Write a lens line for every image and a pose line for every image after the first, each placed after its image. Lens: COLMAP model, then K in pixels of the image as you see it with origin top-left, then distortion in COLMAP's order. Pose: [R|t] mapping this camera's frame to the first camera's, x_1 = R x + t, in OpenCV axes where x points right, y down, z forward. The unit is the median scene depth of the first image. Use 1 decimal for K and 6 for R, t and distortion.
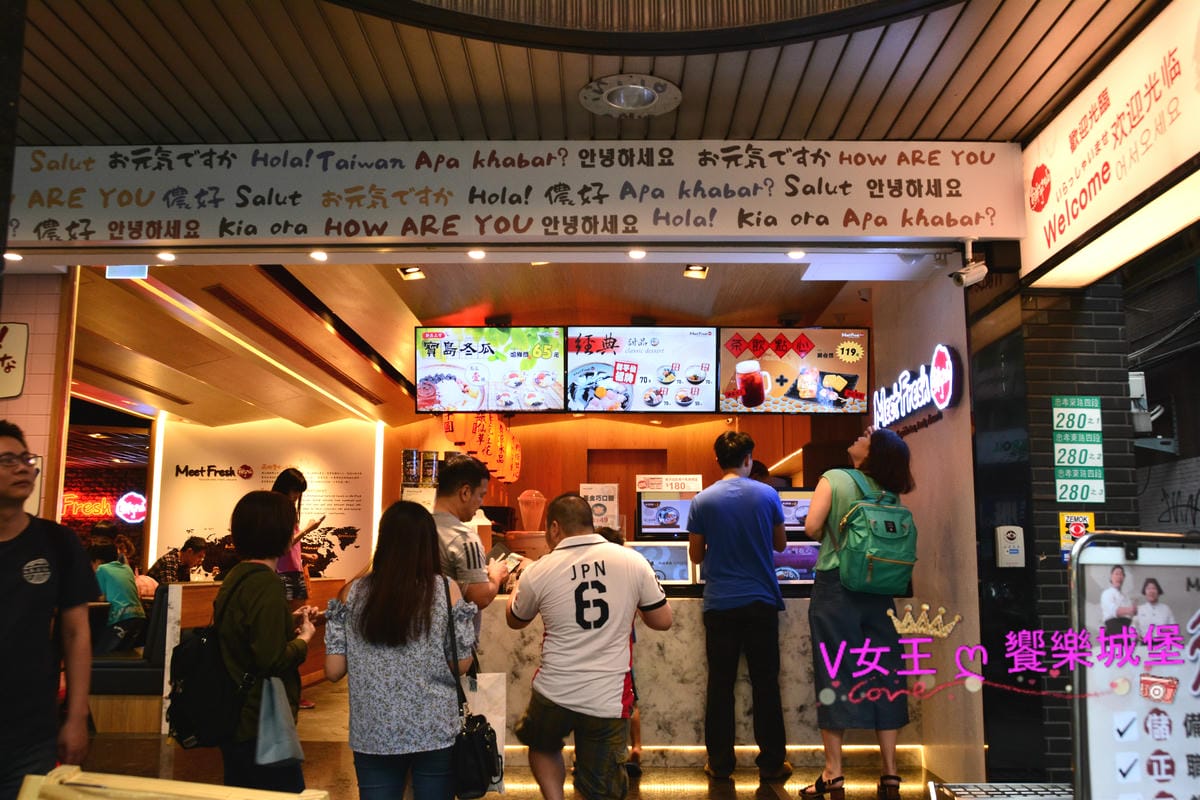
lens RADIAL K [[1064.7, 0, 600.0], [0, 1064.7, 400.0], [0, 0, 1]] dist [-0.131406, 0.164938]
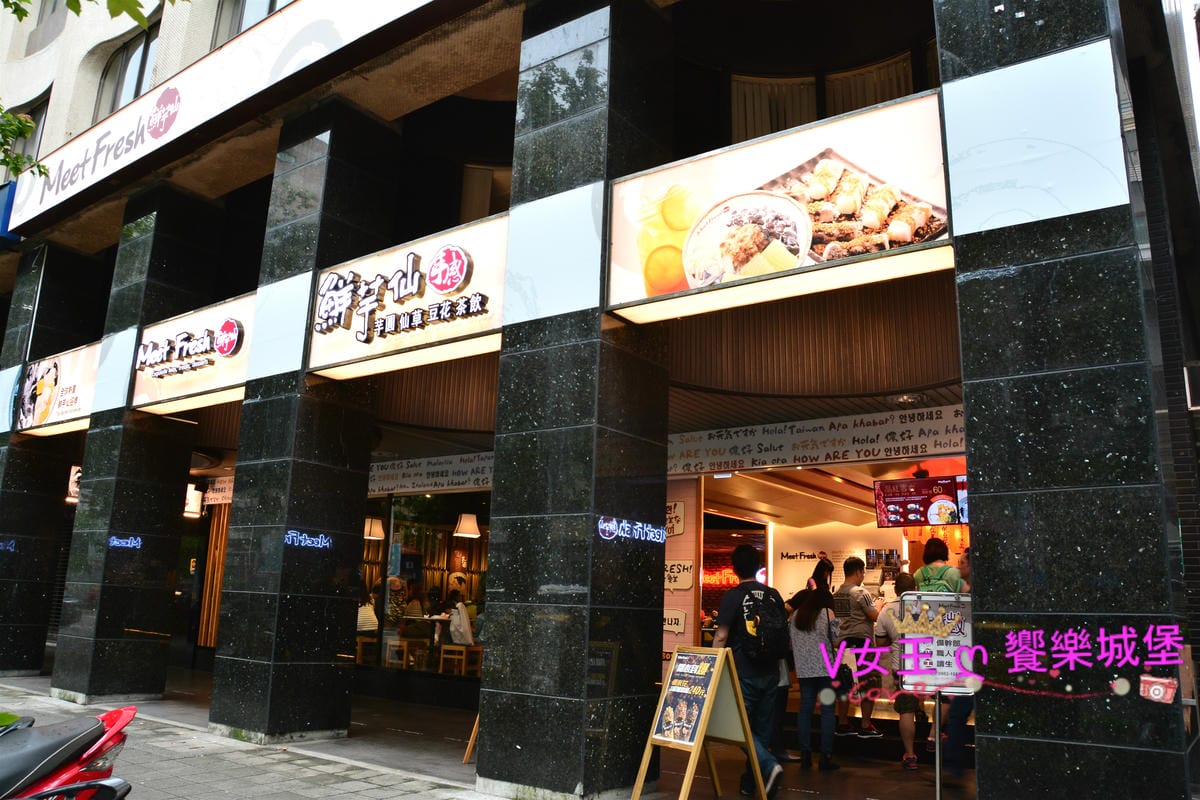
lens RADIAL K [[937.6, 0, 600.0], [0, 937.6, 400.0], [0, 0, 1]] dist [-0.160676, 0.113002]
pose [[0.811836, -0.103687, -0.574605, 0.575437], [0.054381, 0.993256, -0.102399, -0.106641], [0.581347, 0.051883, 0.812000, -0.902998]]
